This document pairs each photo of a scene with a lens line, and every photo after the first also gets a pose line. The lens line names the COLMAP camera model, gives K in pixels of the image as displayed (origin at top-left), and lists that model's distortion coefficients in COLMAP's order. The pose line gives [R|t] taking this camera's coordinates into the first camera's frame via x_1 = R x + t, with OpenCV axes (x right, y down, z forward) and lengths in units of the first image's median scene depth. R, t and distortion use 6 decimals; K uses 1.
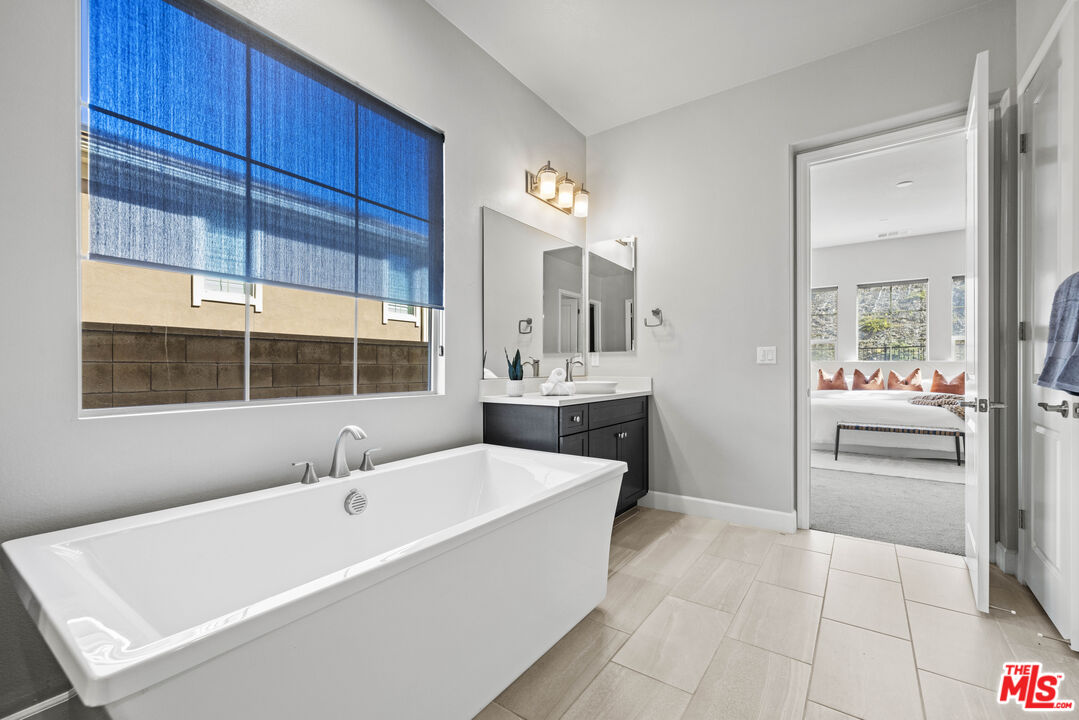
lens RADIAL K [[459.2, 0, 537.1], [0, 459.2, 373.0], [0, 0, 1]] dist [0.000041, 0.000114]
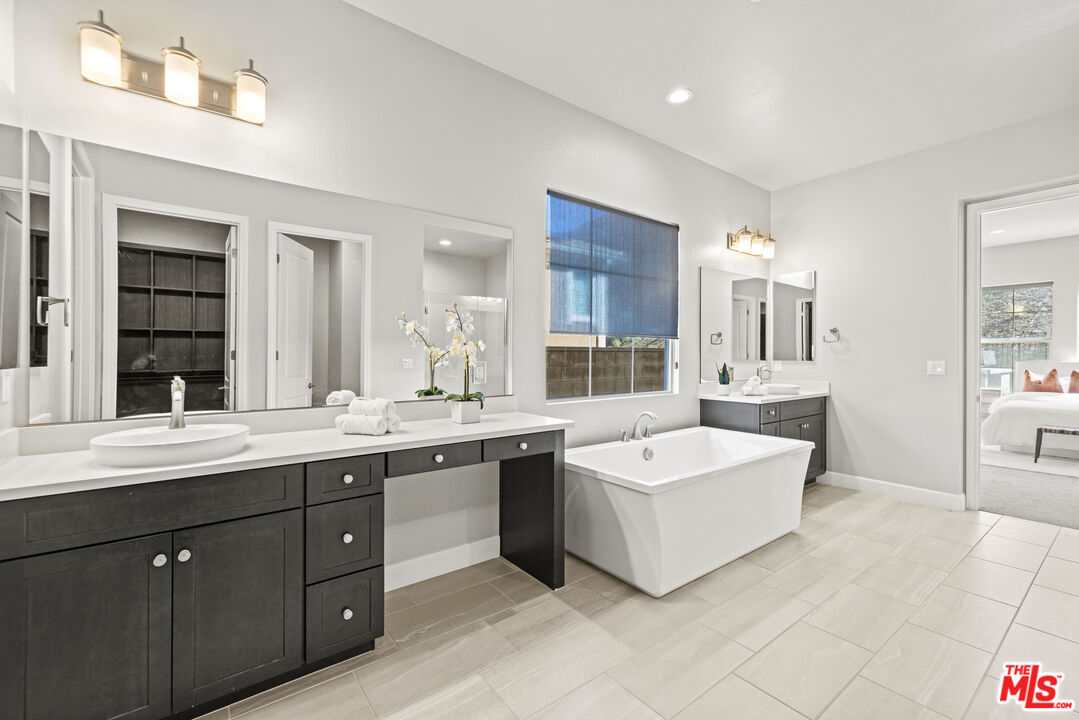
lens RADIAL K [[456.3, 0, 536.5], [0, 456.3, 358.4], [0, 0, 1]] dist [0.001067, 0.000698]
pose [[0.952086, 0.004960, -0.305791, -0.156278], [-0.006072, 0.999978, -0.002685, -0.053988], [0.305771, 0.004413, 0.952095, -0.517192]]
